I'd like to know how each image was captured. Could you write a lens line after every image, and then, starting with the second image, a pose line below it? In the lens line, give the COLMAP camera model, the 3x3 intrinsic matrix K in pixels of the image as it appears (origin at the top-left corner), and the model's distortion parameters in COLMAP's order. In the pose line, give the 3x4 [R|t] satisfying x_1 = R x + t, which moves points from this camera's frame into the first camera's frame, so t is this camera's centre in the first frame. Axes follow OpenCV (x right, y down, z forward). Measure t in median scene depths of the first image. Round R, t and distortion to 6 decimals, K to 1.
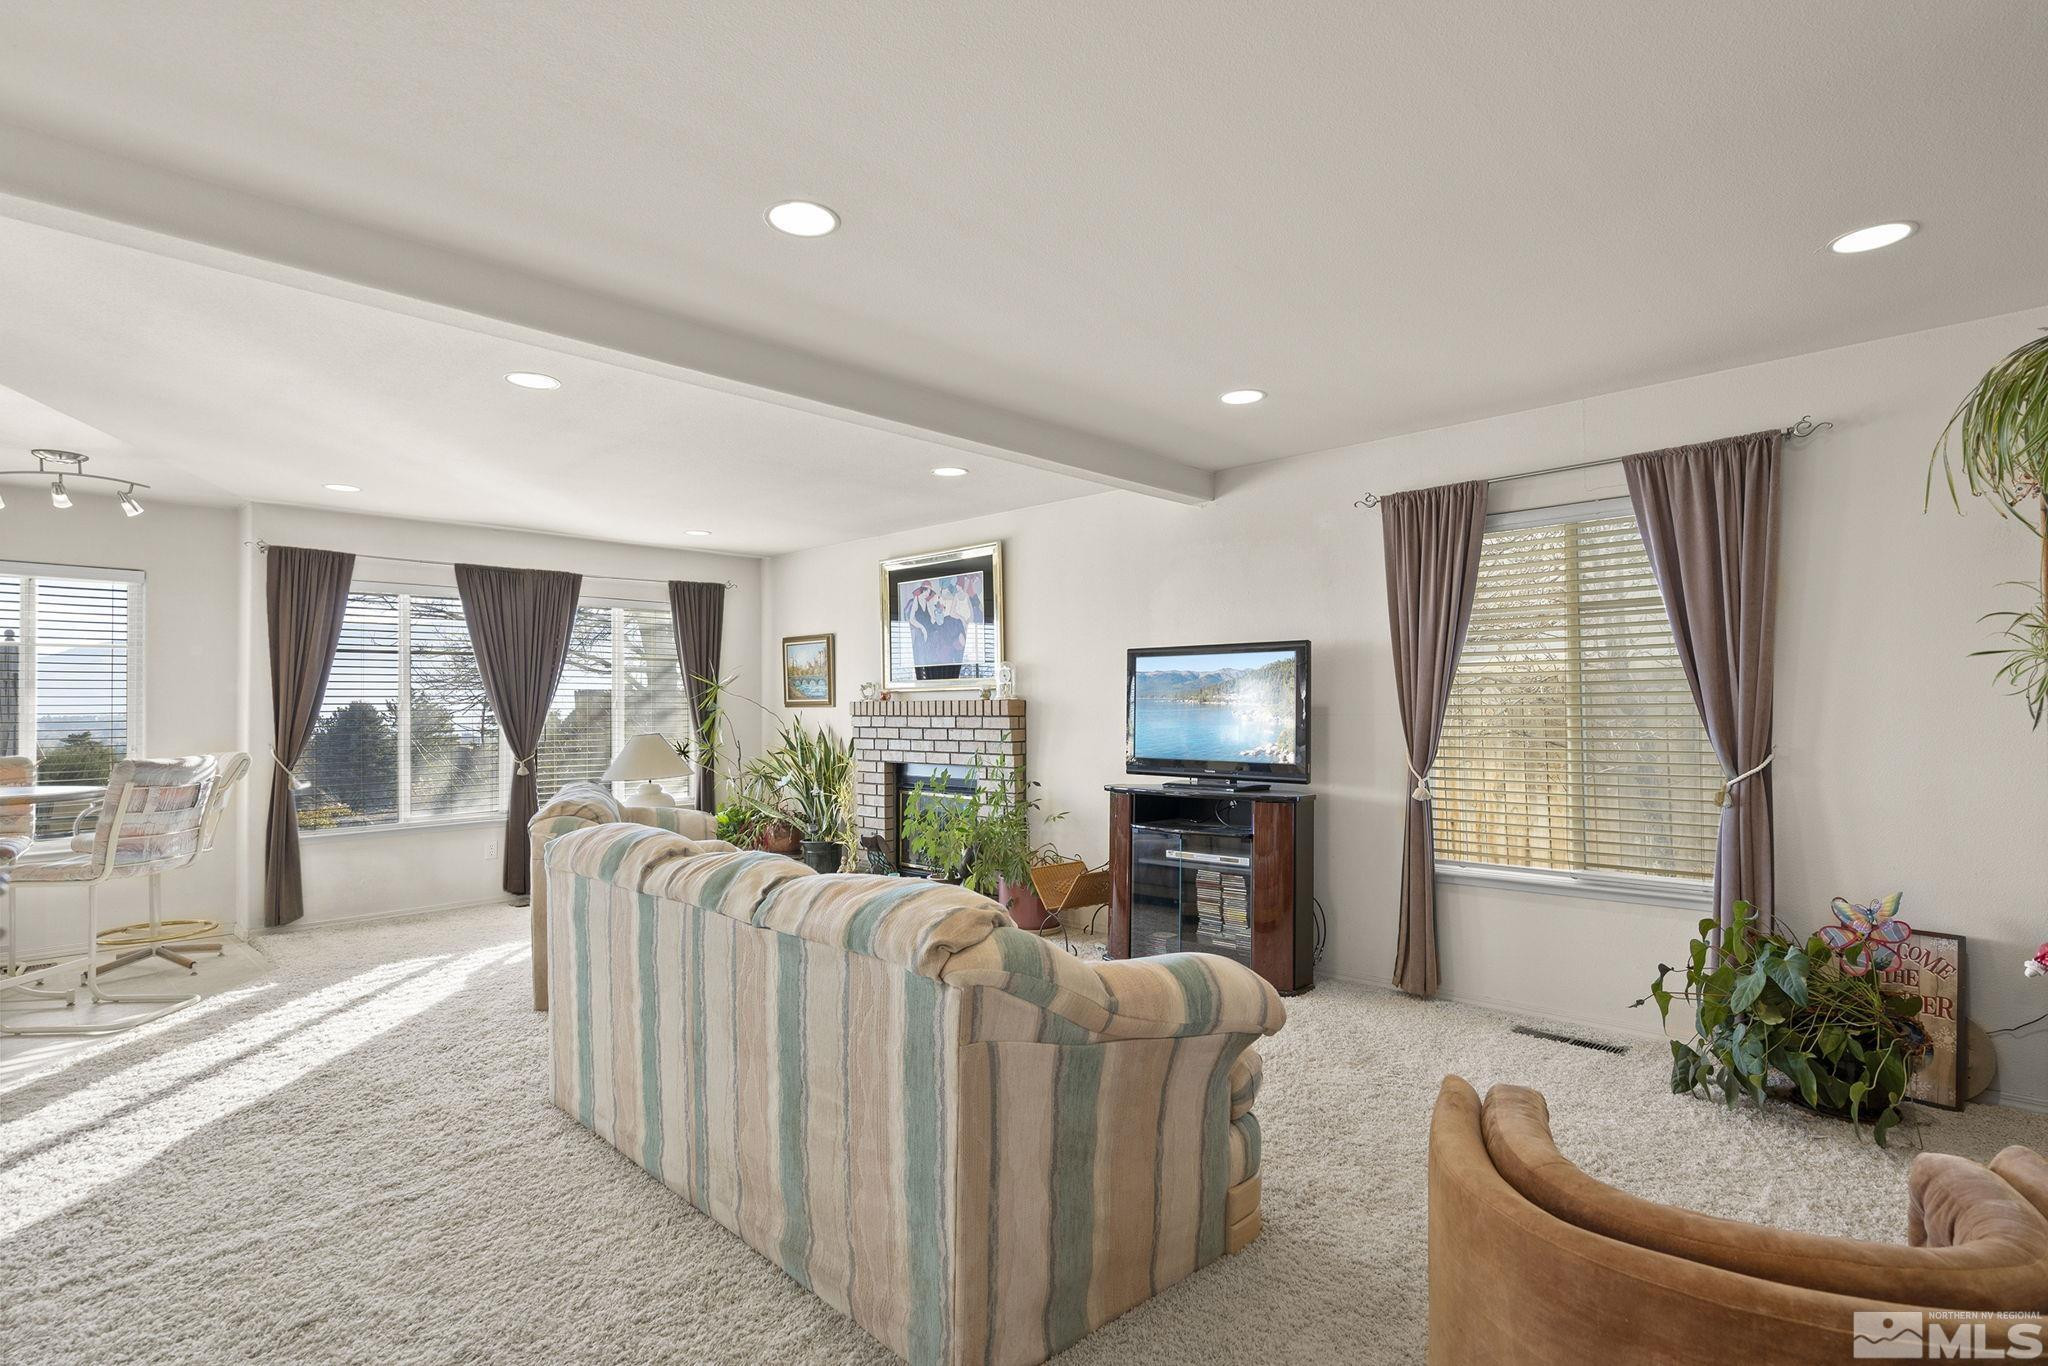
lens RADIAL K [[1028.6, 0, 1019.7], [0, 1028.6, 683.4], [0, 0, 1]] dist [0.002672, 0.001811]
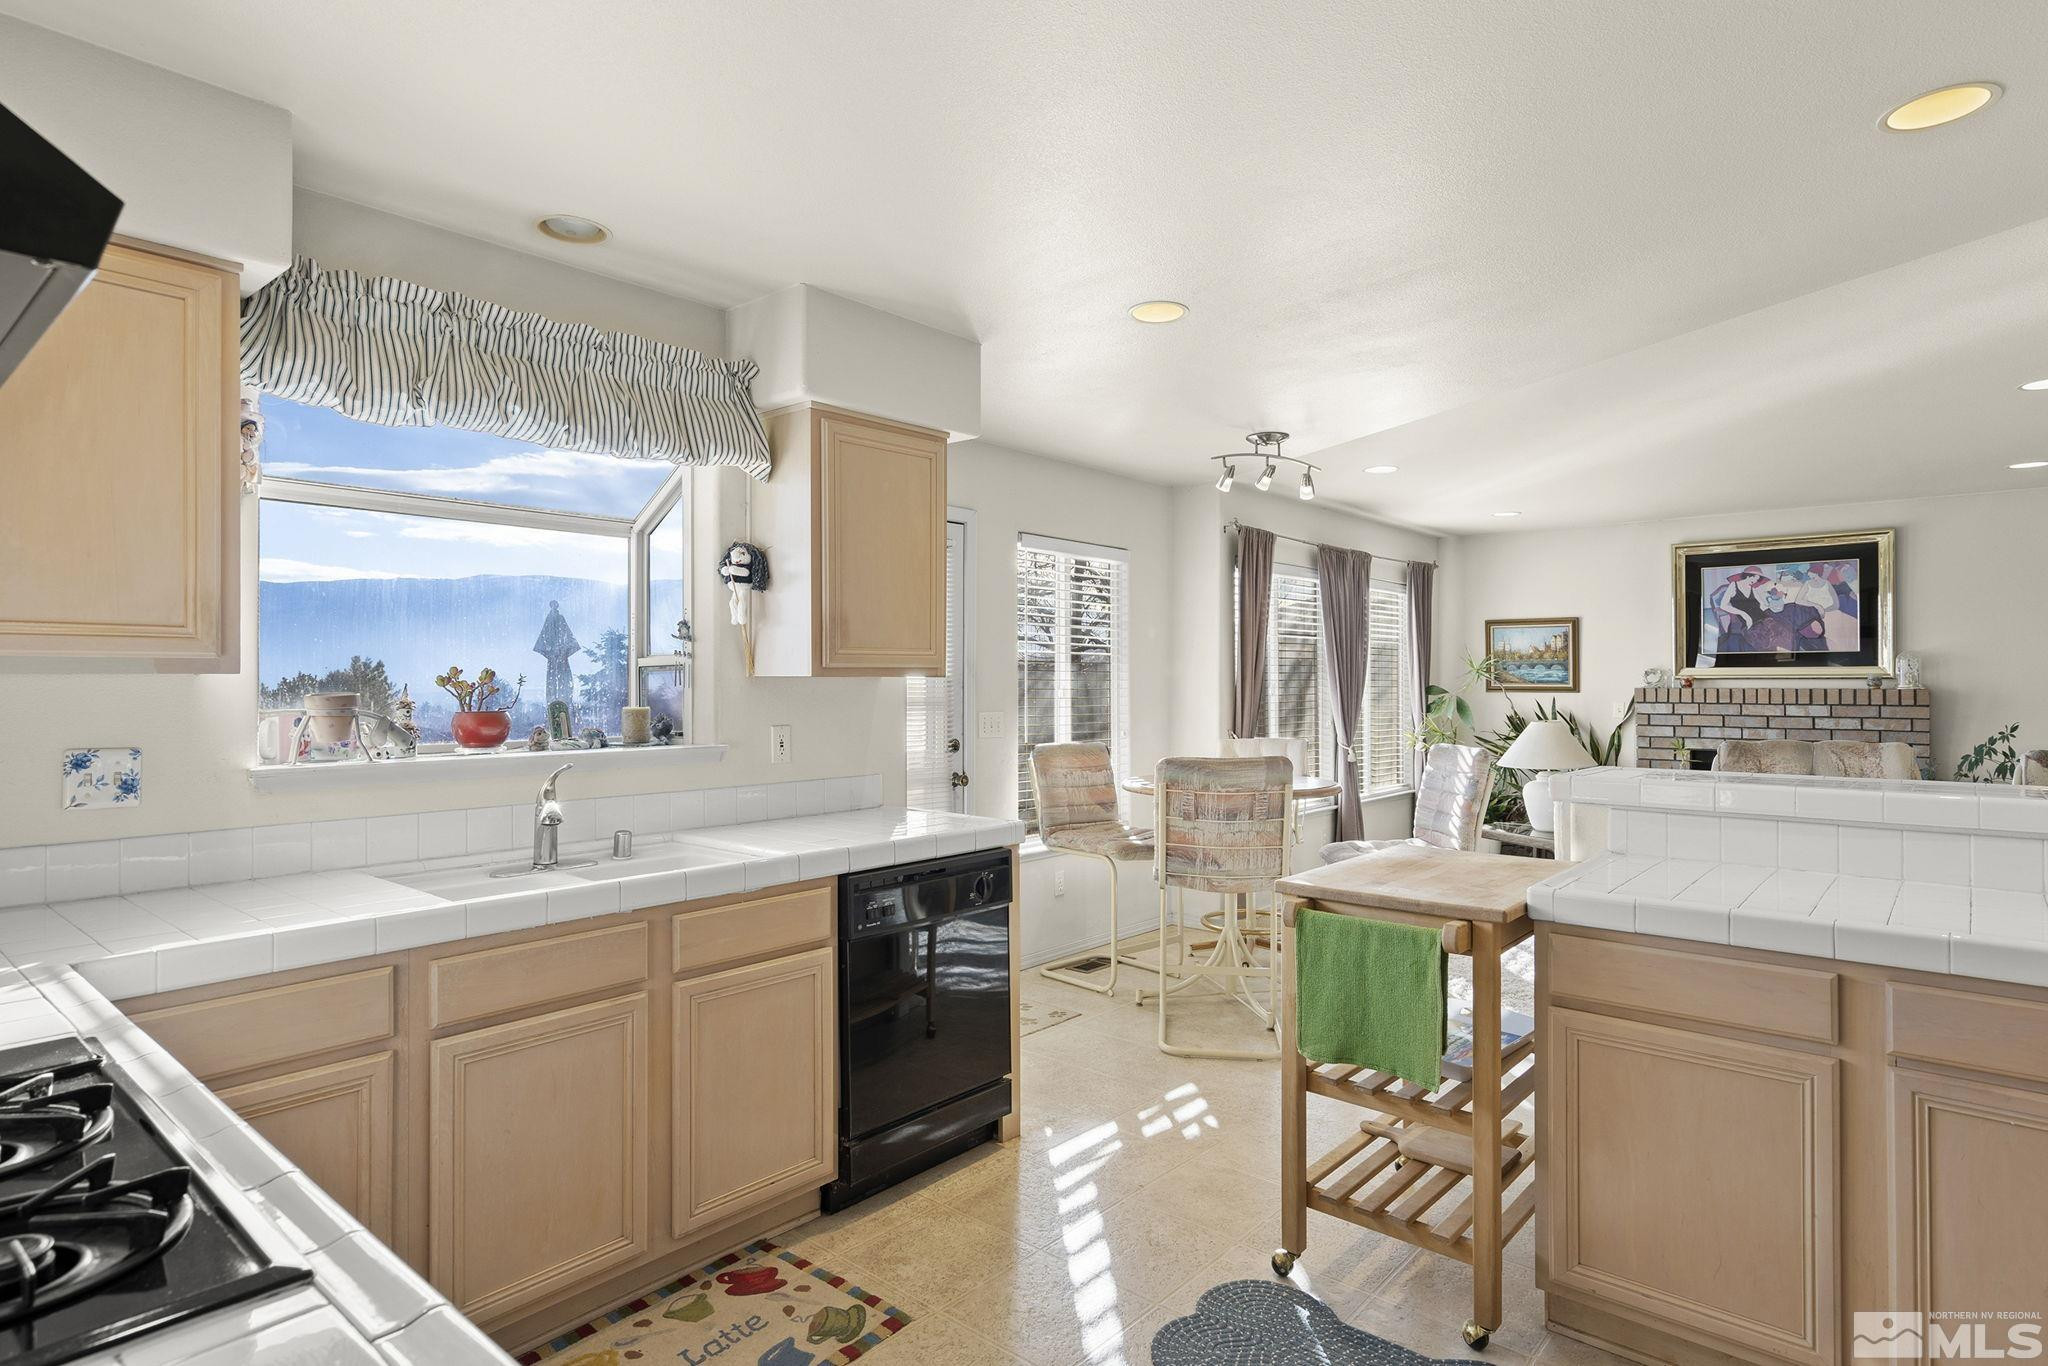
lens RADIAL K [[1097.5, 0, 1026.3], [0, 1097.5, 666.1], [0, 0, 1]] dist [-0.009450, 0.003918]
pose [[0.998977, 0.012311, 0.043502, -0.853336], [-0.012458, 0.999918, 0.003110, 0.000818], [-0.043460, -0.003649, 0.999049, -0.019071]]
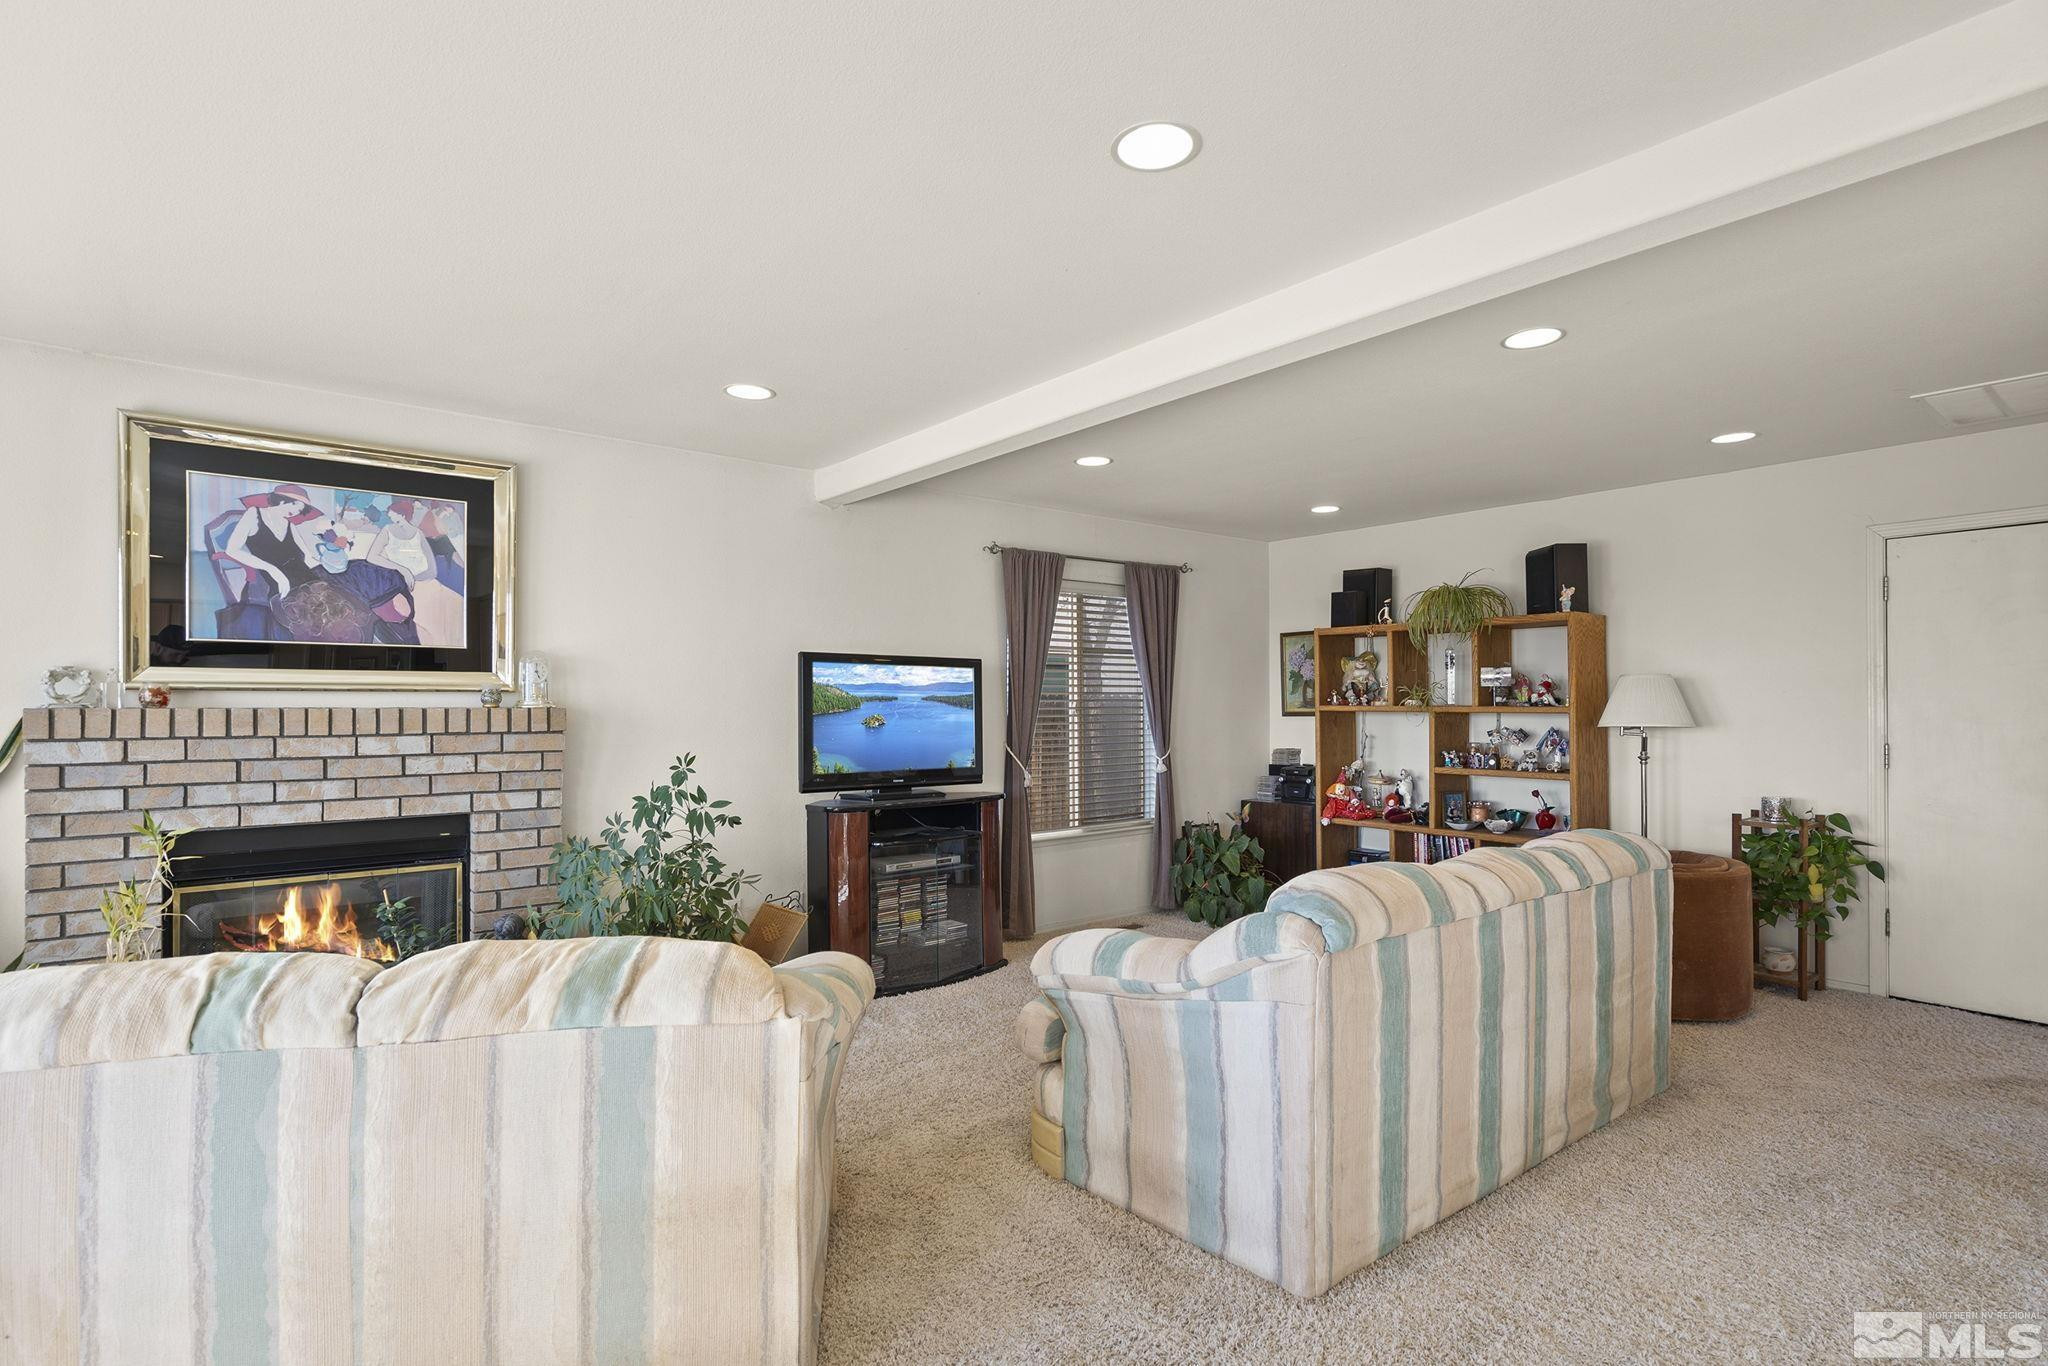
lens RADIAL K [[966.6, 0, 982.2], [0, 966.6, 708.7], [0, 0, 1]] dist [-0.003029, 0.000026]
pose [[0.146828, 0.010011, 0.989111, -0.550618], [-0.016460, 0.999835, -0.007676, 0.015471], [-0.989025, -0.015154, 0.146968, 0.580599]]
